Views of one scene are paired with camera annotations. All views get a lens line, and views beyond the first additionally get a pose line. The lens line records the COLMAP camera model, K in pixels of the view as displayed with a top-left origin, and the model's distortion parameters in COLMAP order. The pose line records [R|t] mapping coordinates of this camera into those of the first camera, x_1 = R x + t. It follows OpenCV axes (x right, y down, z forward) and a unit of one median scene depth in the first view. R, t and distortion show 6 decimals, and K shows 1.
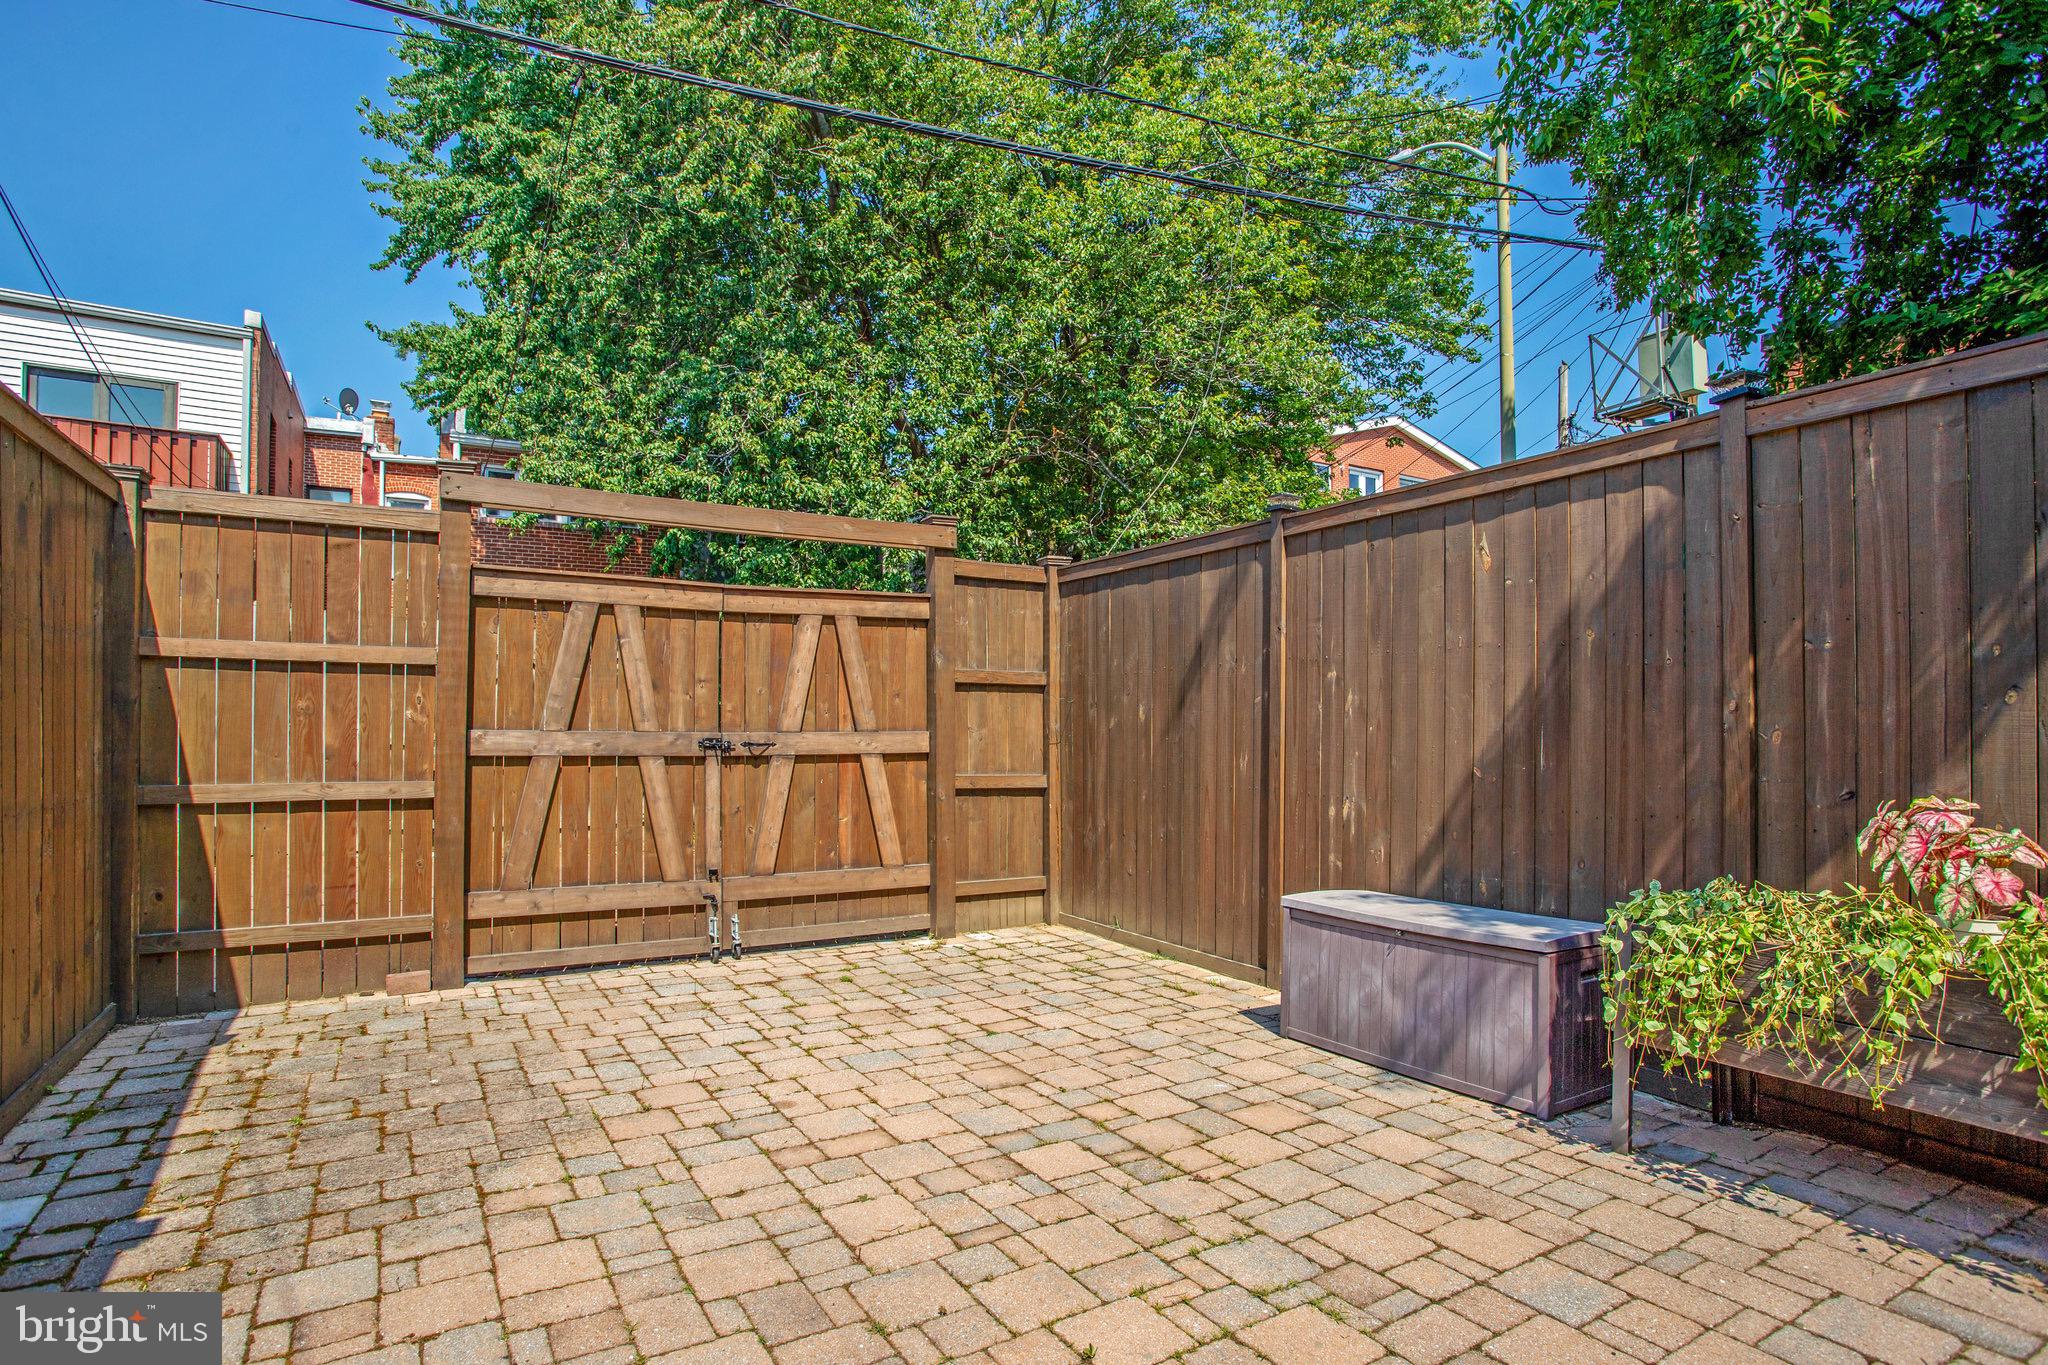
lens RADIAL K [[1163.2, 0, 1057.7], [0, 1163.2, 723.5], [0, 0, 1]] dist [-0.046121, 0.018861]
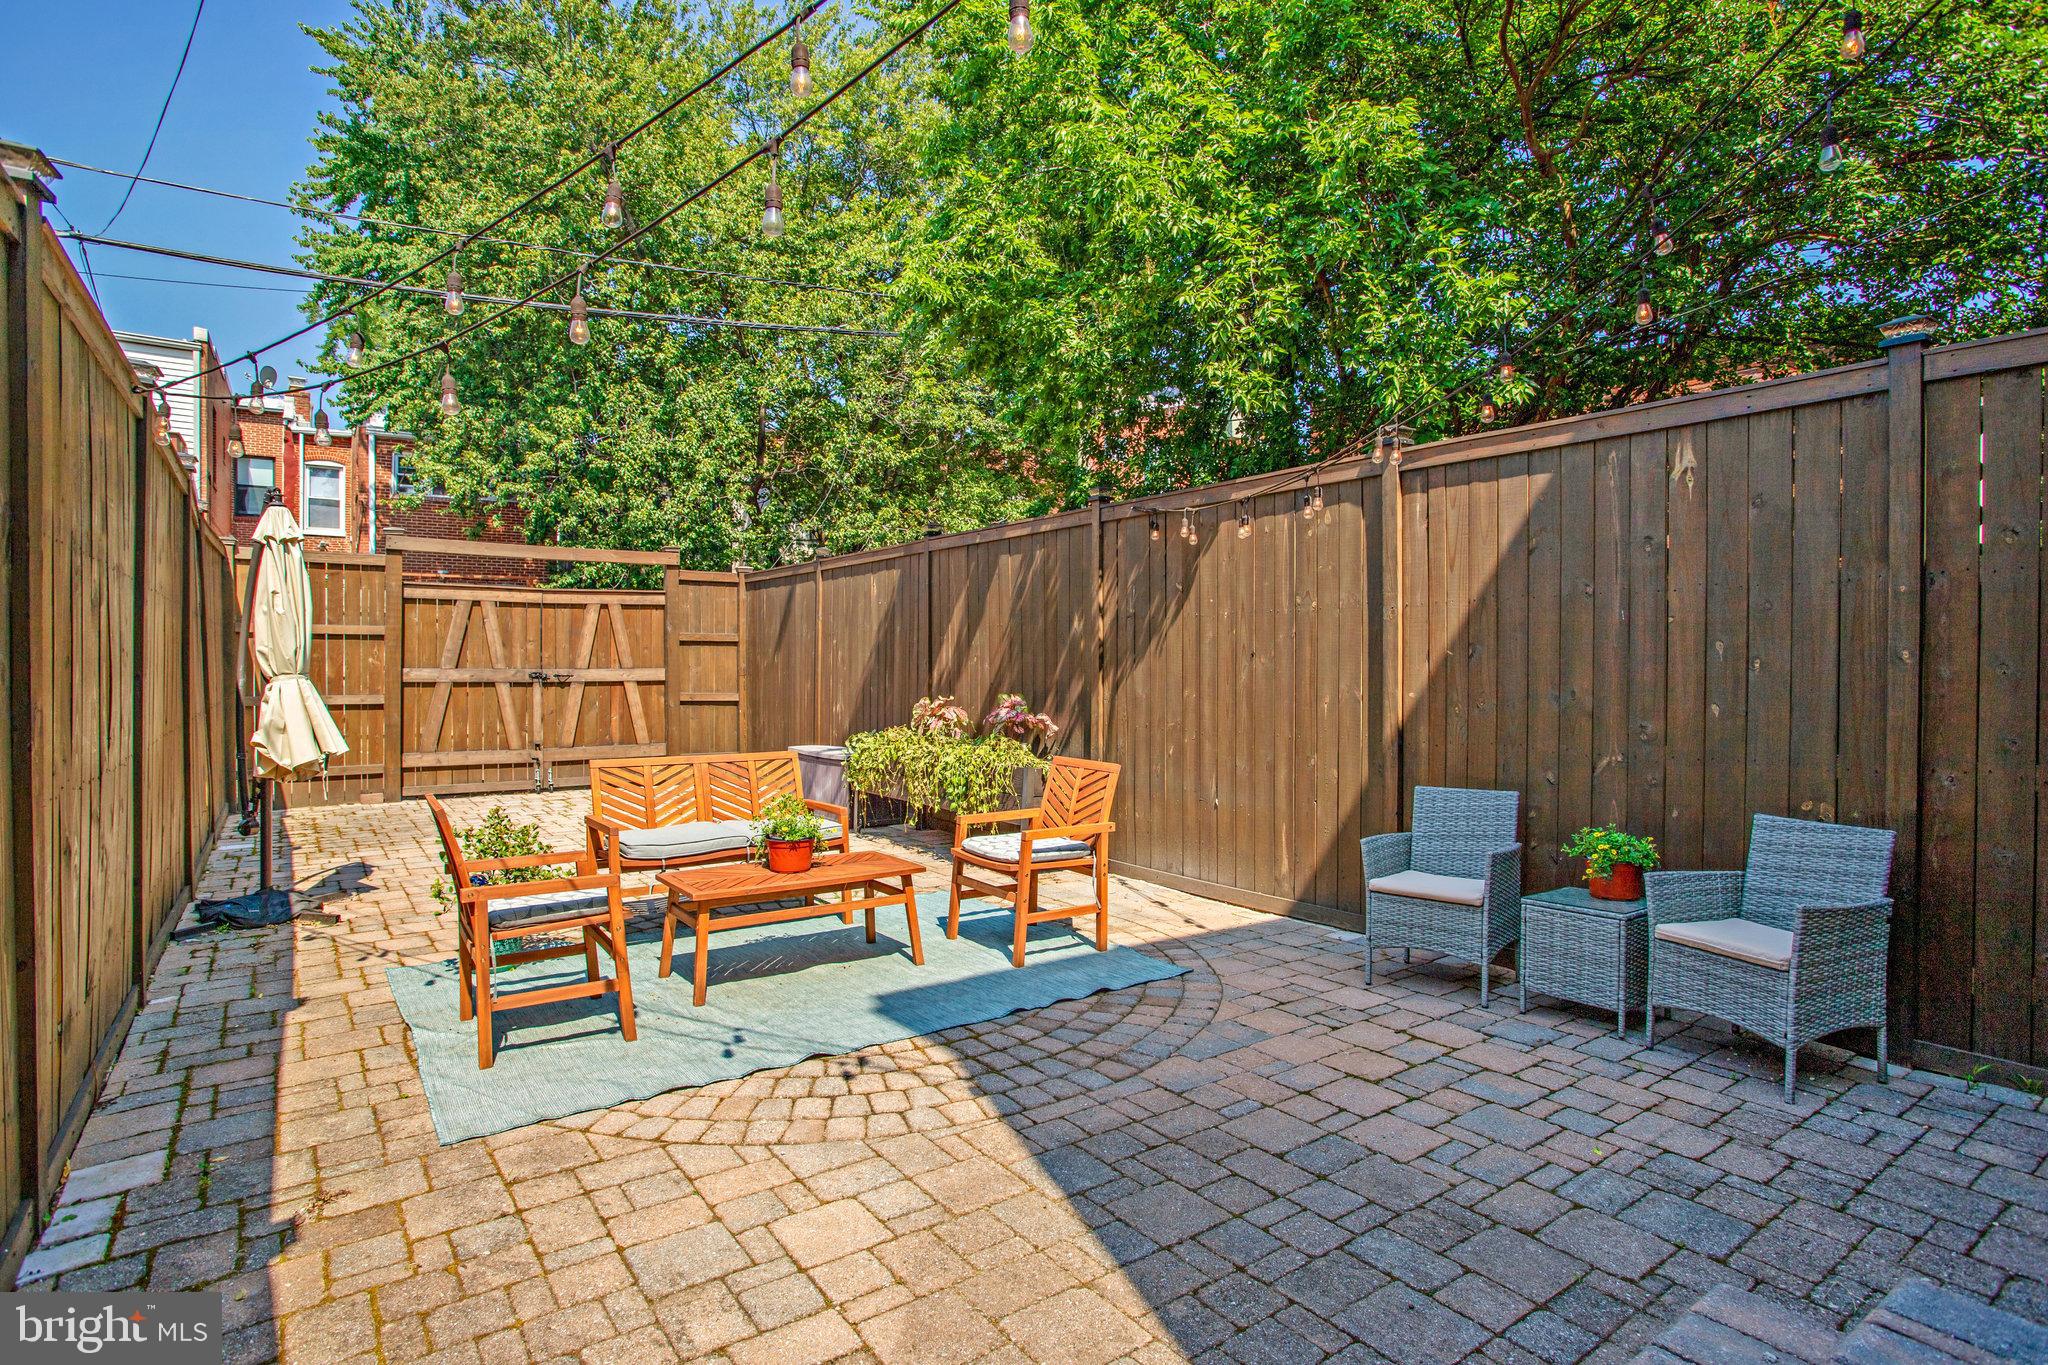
lens RADIAL K [[1163.2, 0, 1029.9], [0, 1163.2, 680.8], [0, 0, 1]] dist [-0.046121, 0.018861]
pose [[0.998732, -0.000173, 0.050340, 0.384662], [-0.000987, 0.999735, 0.023017, -0.016808], [-0.050331, -0.023037, 0.998467, -0.851547]]
